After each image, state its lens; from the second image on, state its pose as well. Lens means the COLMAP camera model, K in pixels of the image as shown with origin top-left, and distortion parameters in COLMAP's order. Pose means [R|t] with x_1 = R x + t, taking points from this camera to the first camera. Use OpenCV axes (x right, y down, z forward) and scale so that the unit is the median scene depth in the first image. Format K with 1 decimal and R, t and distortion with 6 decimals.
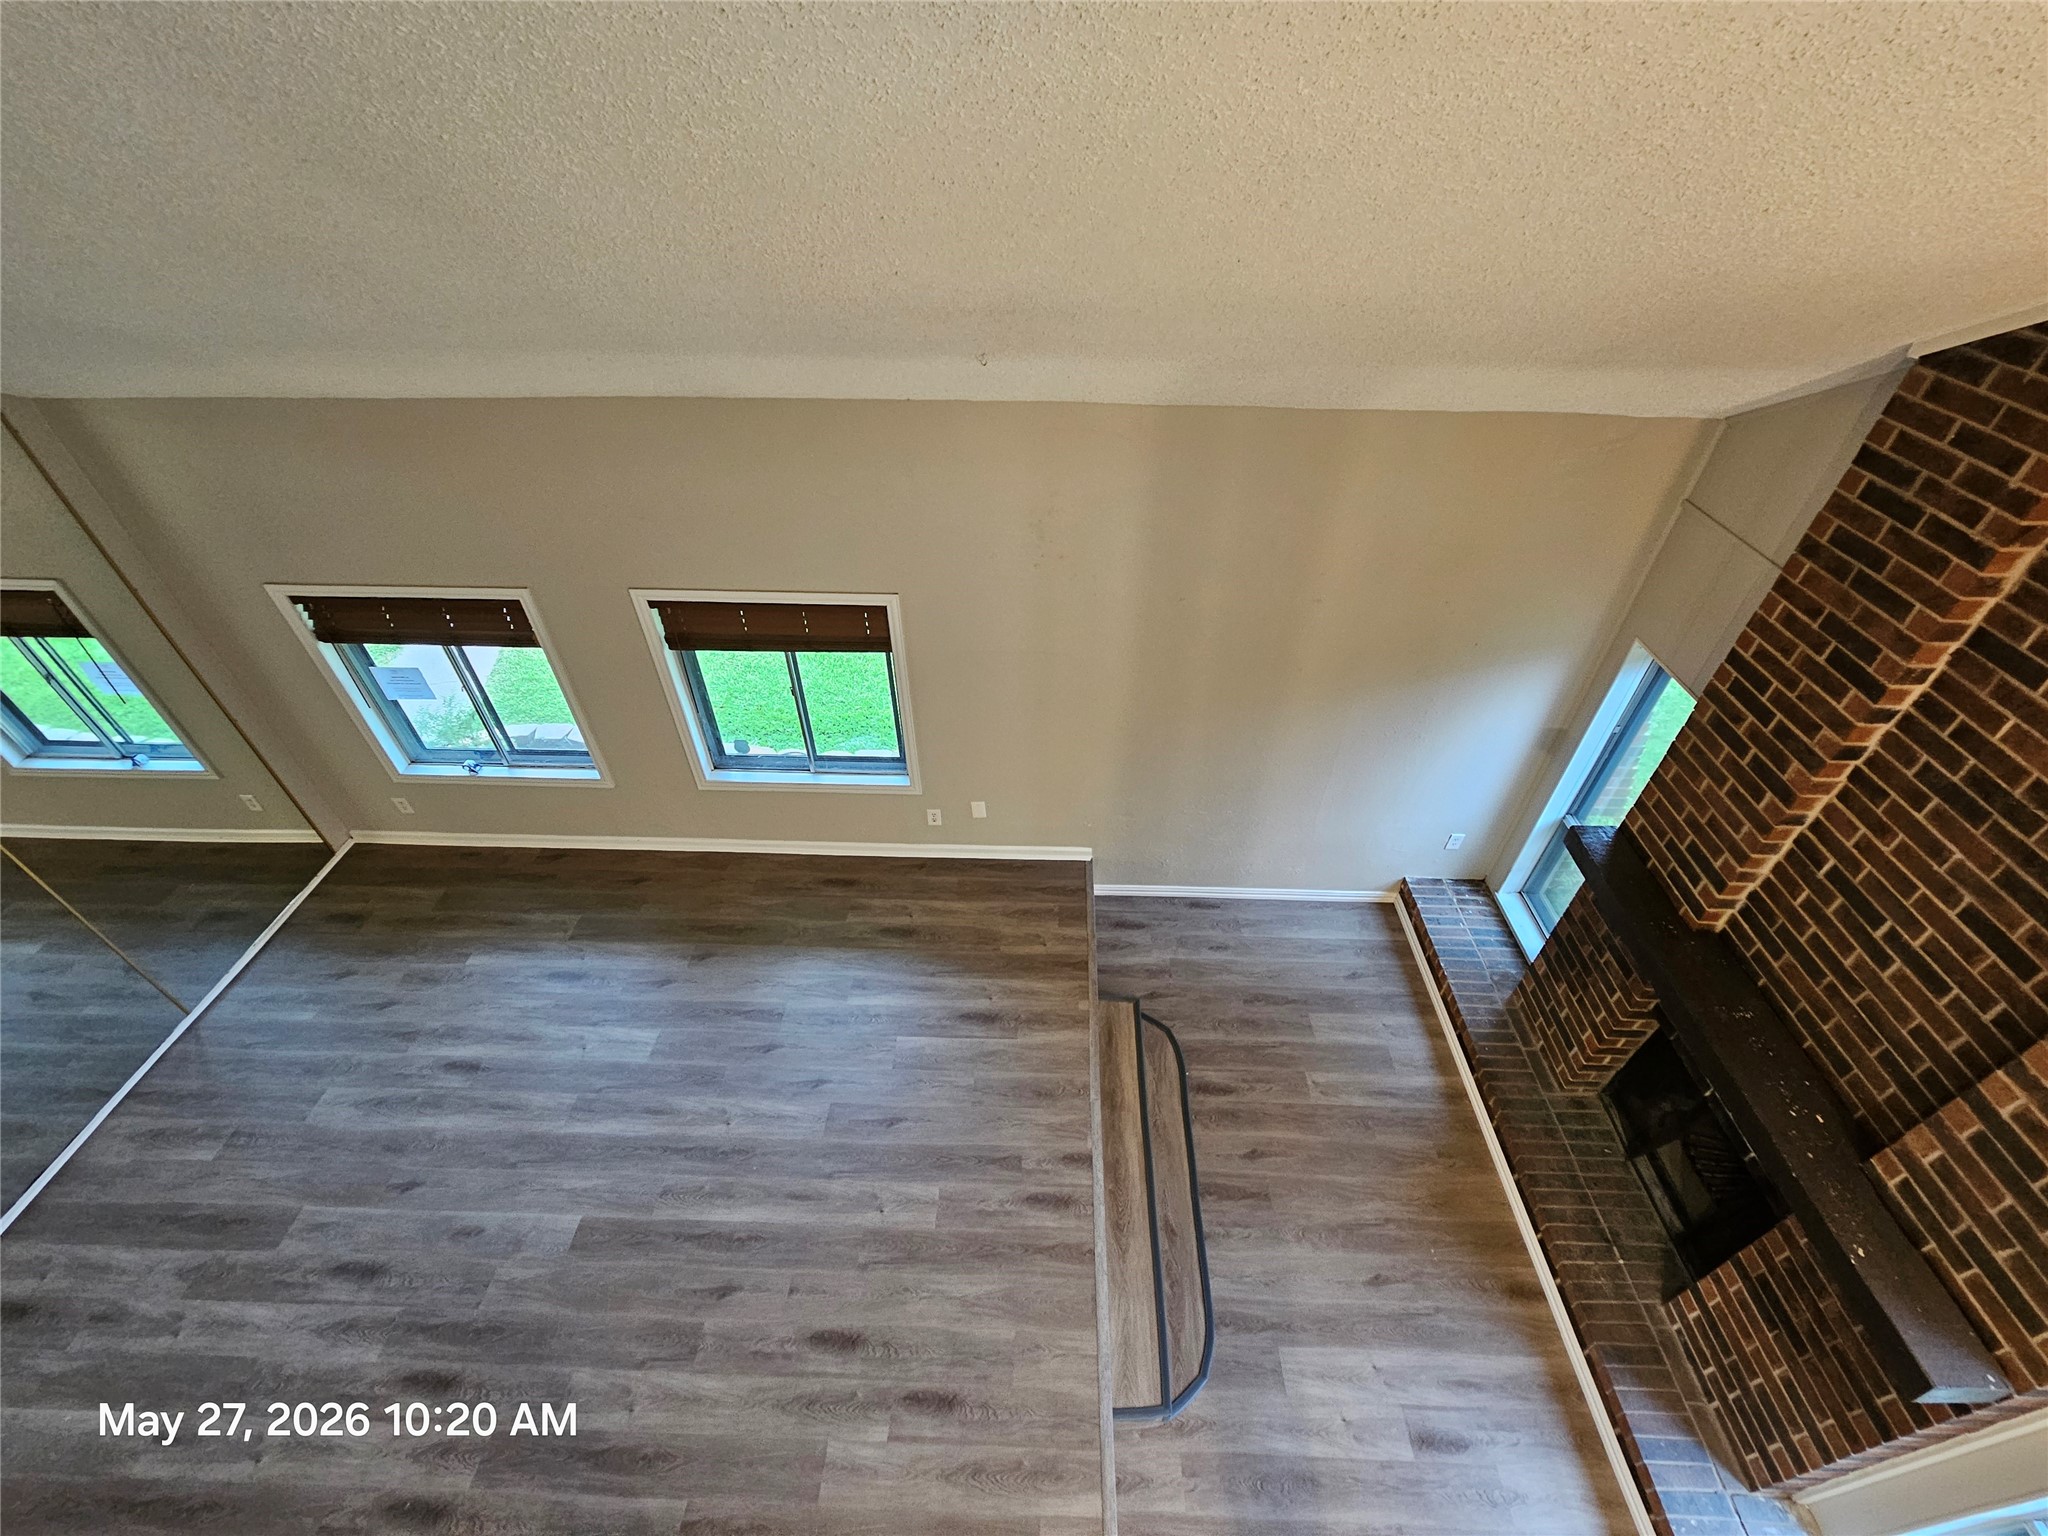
lens RADIAL K [[838.5, 0, 1033.6], [0, 838.5, 769.2], [0, 0, 1]] dist [0.004739, 0.000473]
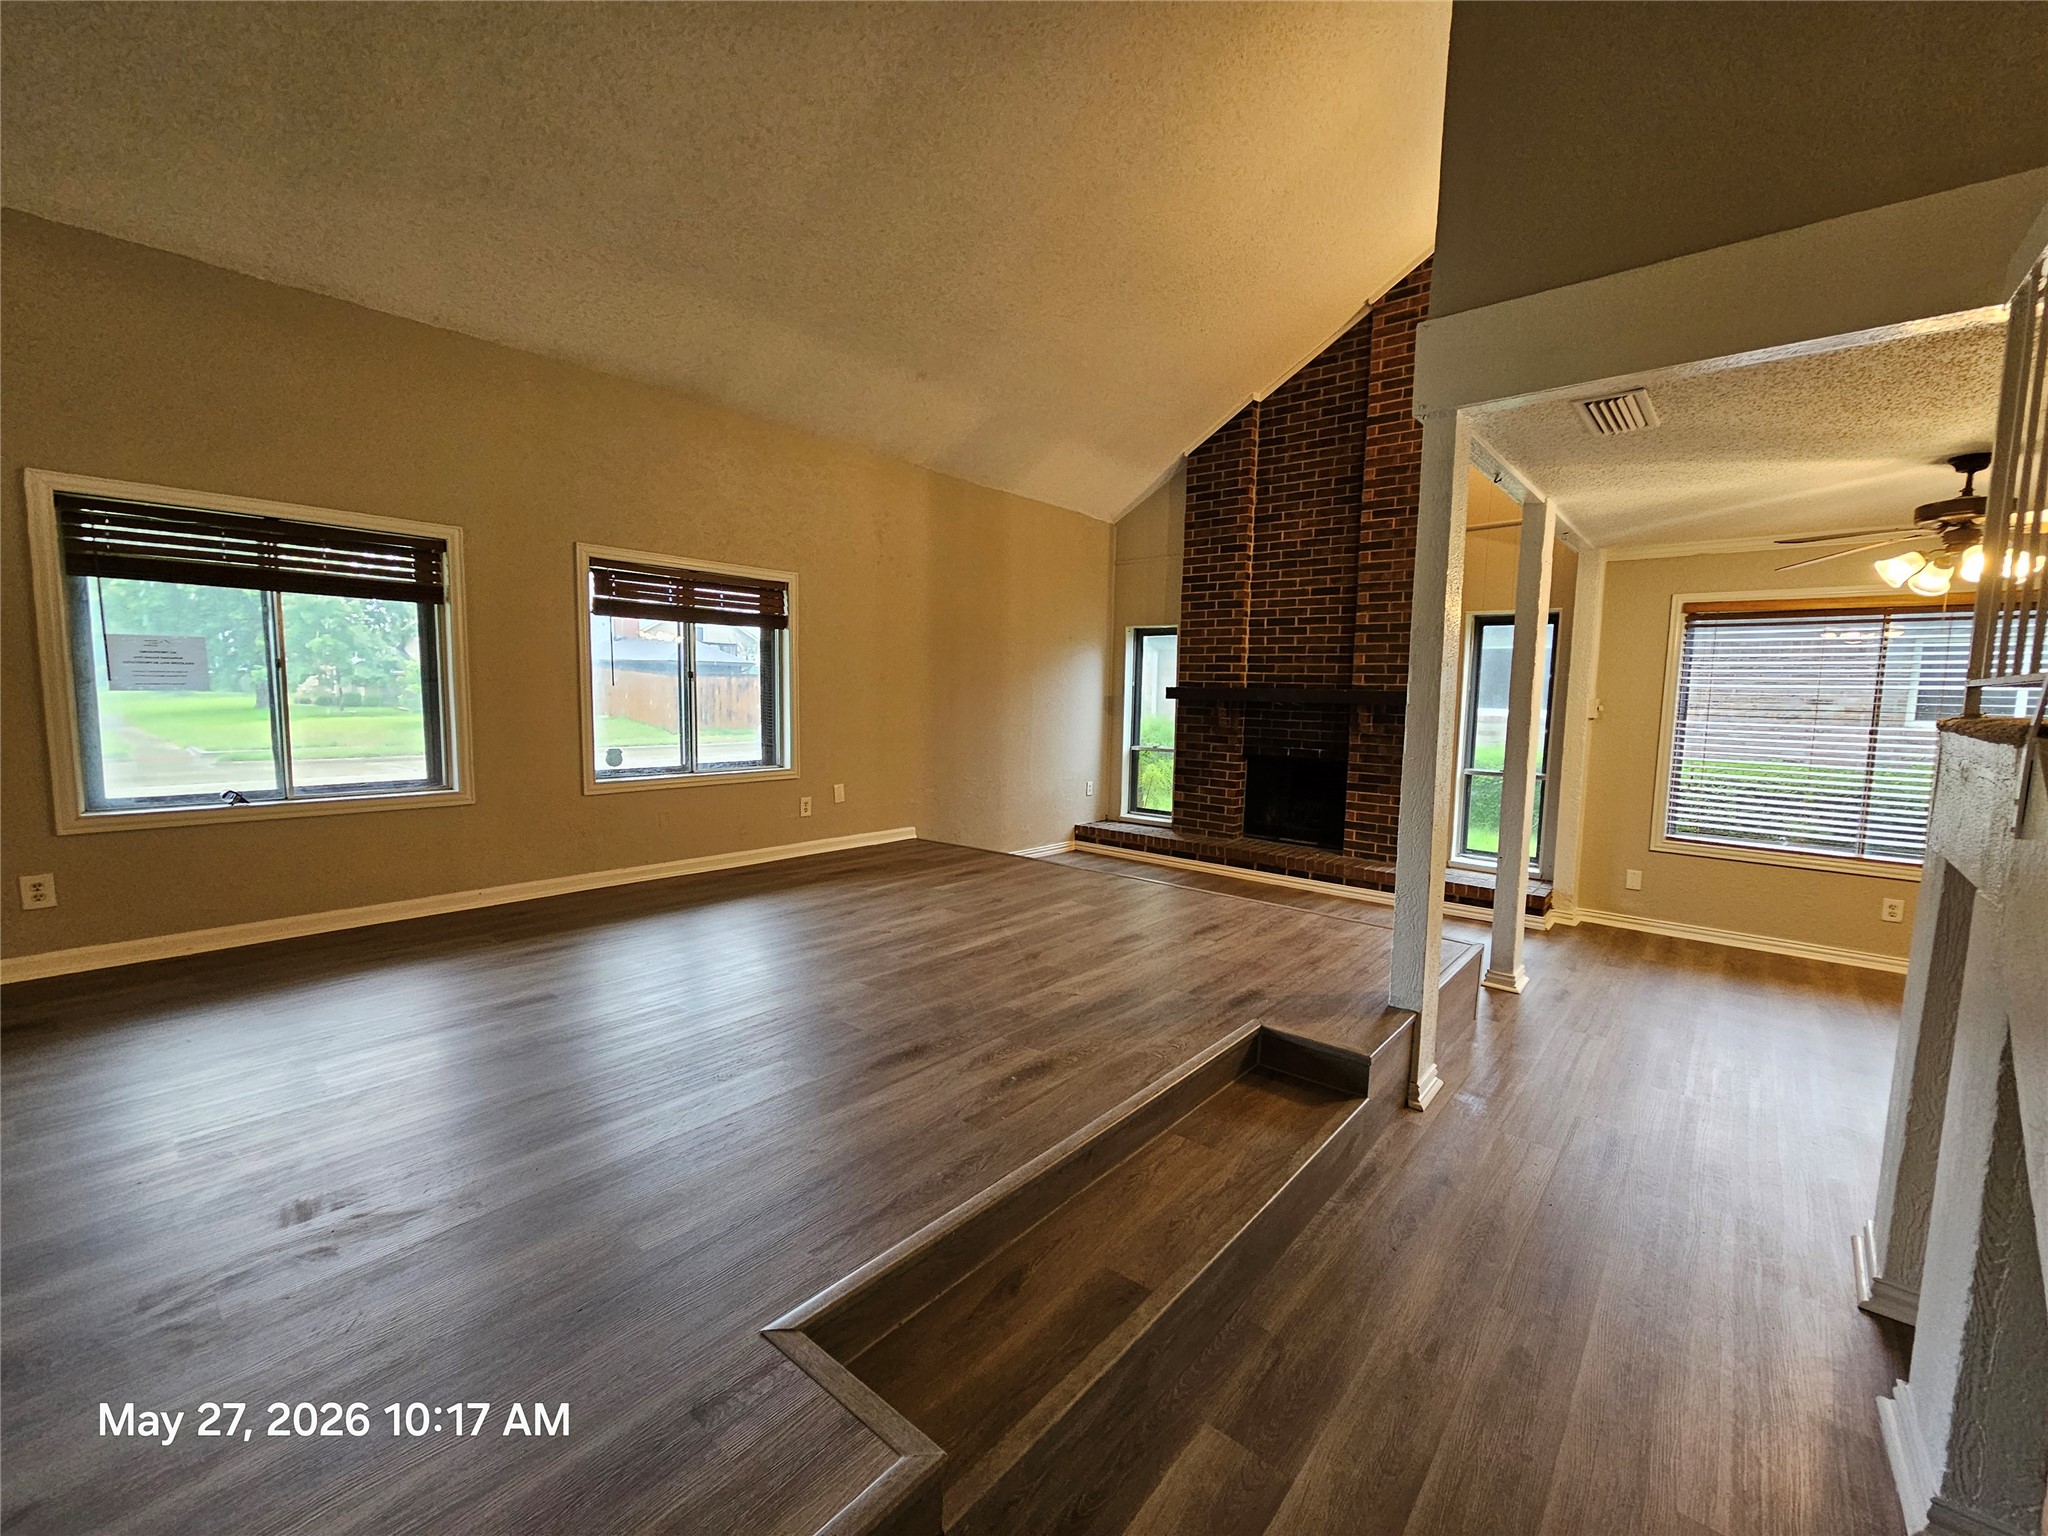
lens RADIAL K [[838.5, 0, 1035.8], [0, 838.5, 766.2], [0, 0, 1]] dist [0.004739, 0.000473]
pose [[0.623336, -0.063334, 0.779385, -1.428185], [0.492556, 0.805923, -0.328445, 0.954365], [-0.607323, 0.588622, 0.533556, 0.377182]]
